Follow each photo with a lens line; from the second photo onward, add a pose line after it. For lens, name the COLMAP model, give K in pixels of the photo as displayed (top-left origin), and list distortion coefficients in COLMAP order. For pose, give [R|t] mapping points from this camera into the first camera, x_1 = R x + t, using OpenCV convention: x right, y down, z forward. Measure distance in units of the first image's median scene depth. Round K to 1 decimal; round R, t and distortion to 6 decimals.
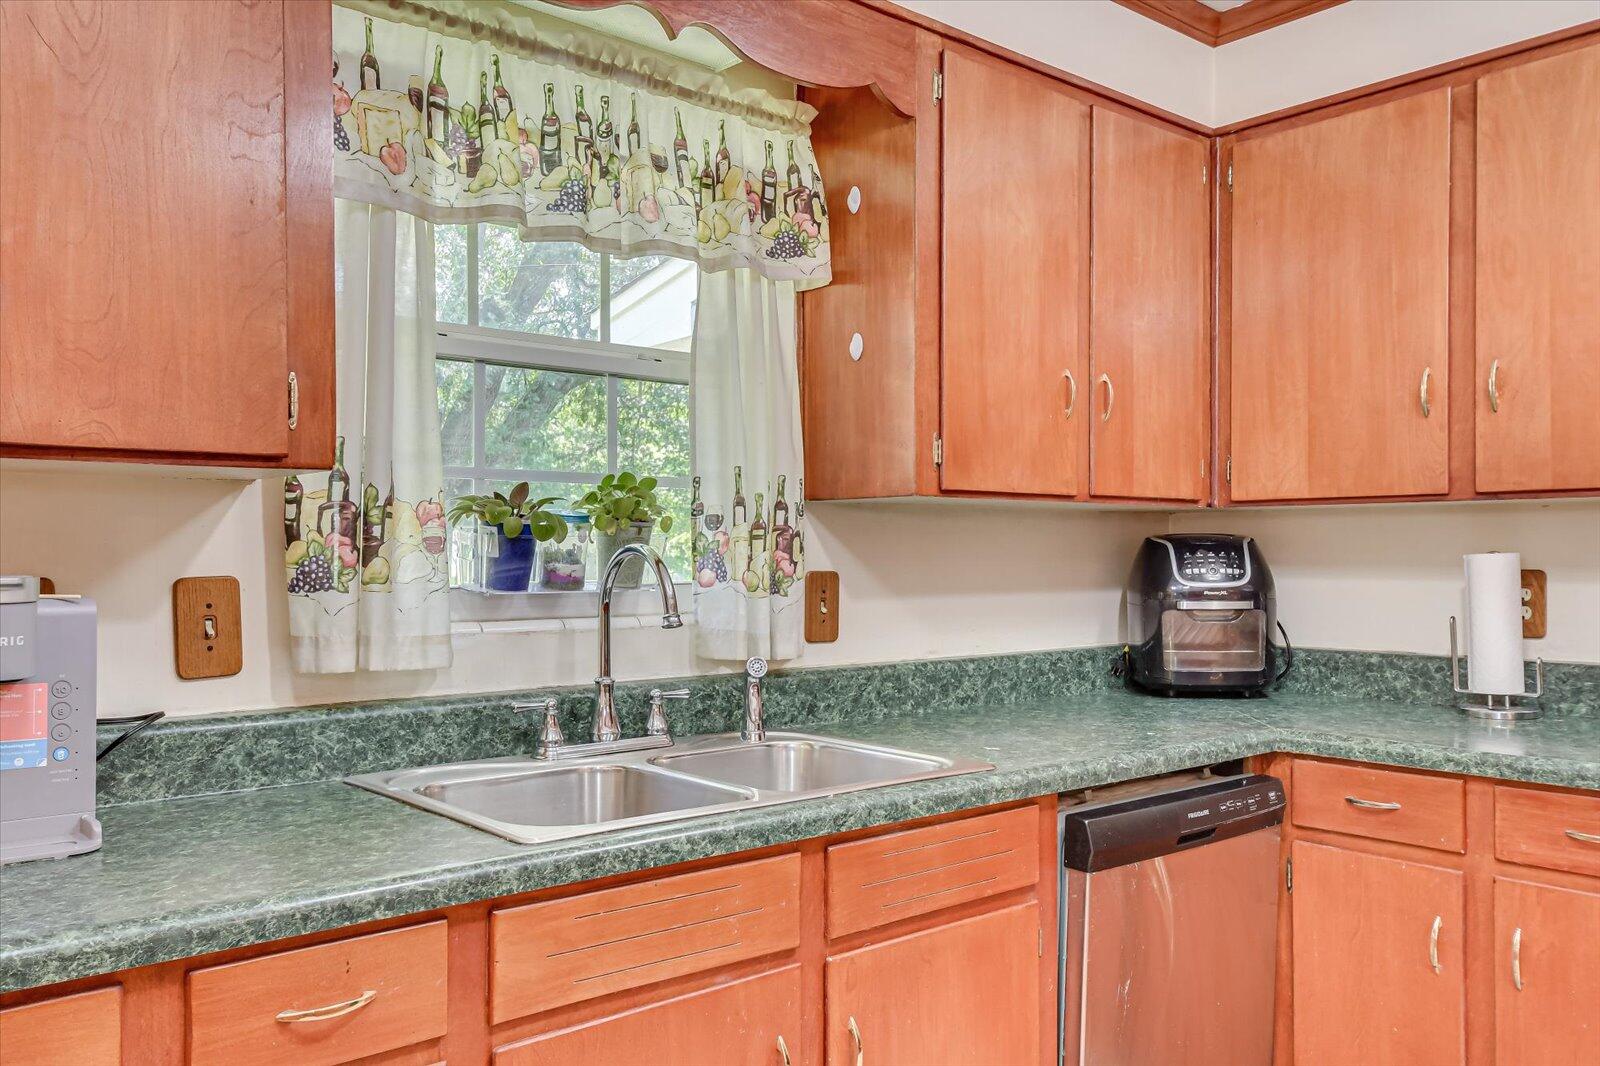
lens RADIAL K [[1267.8, 0, 807.9], [0, 1267.8, 555.1], [0, 0, 1]] dist [0.036512, -0.011066]
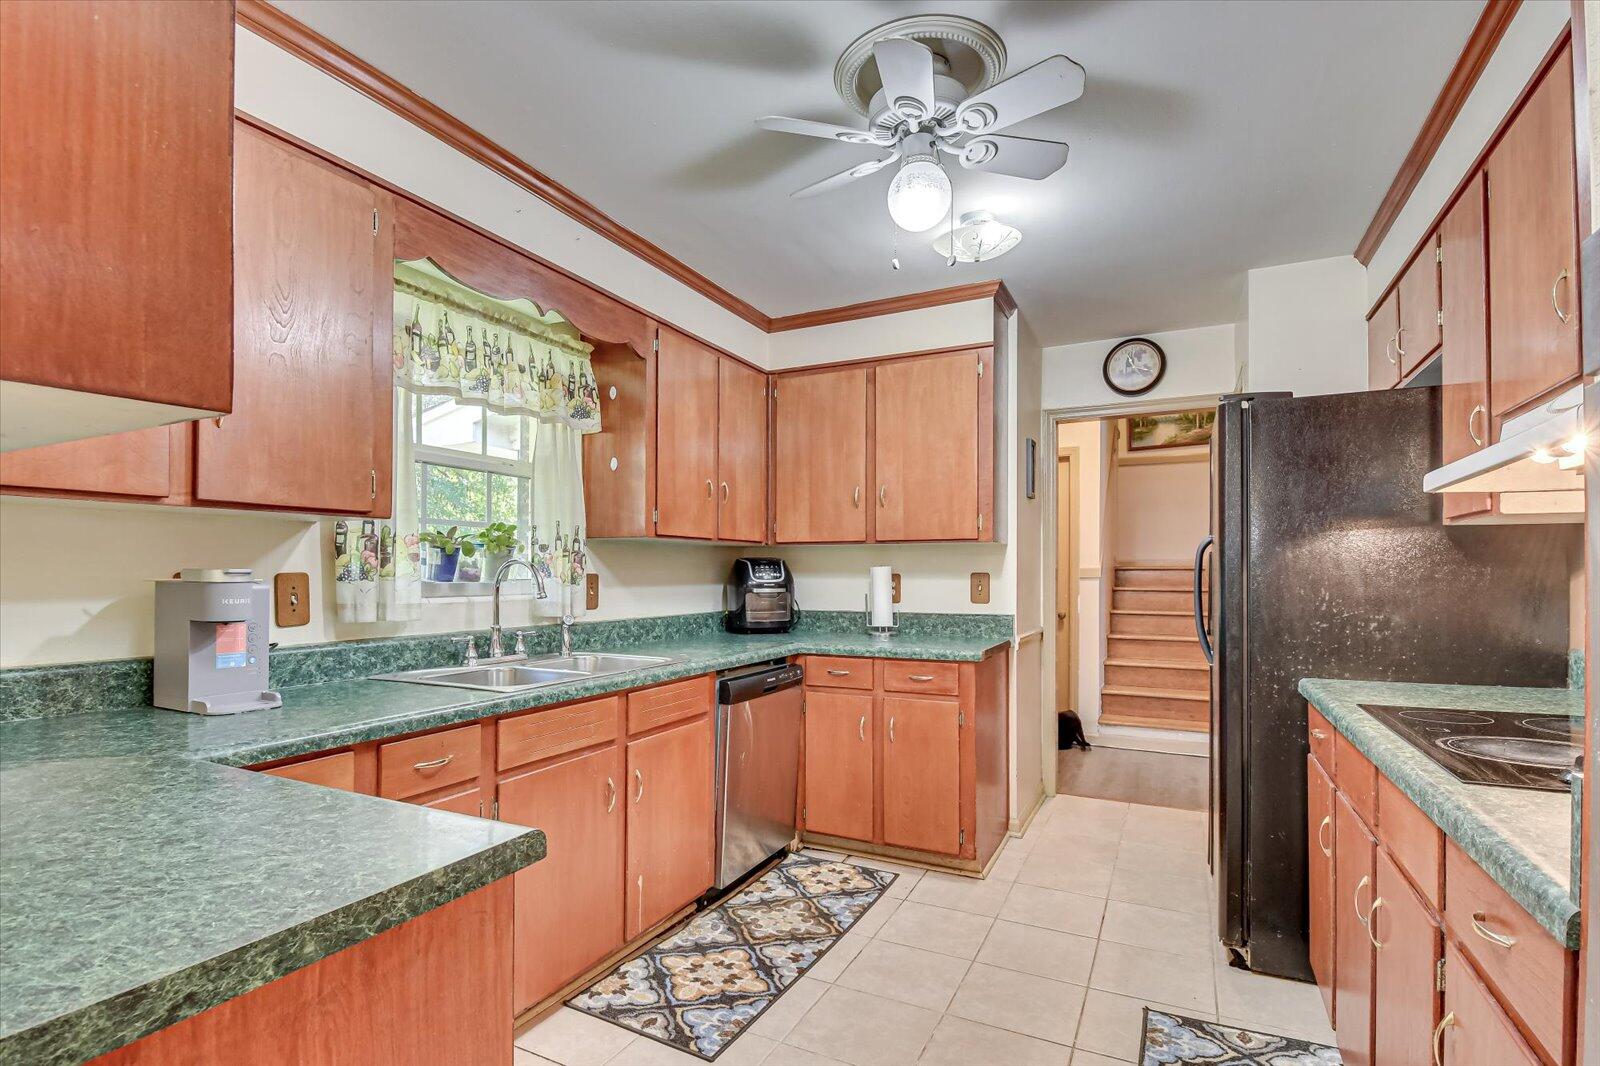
lens RADIAL K [[751.6, 0, 799.0], [0, 751.6, 569.9], [0, 0, 1]] dist [0.001939, 0.000033]
pose [[0.921049, 0.003321, 0.389433, -0.176610], [-0.001620, 0.999988, -0.004697, 0.014012], [-0.389444, 0.003695, 0.921043, -0.264386]]
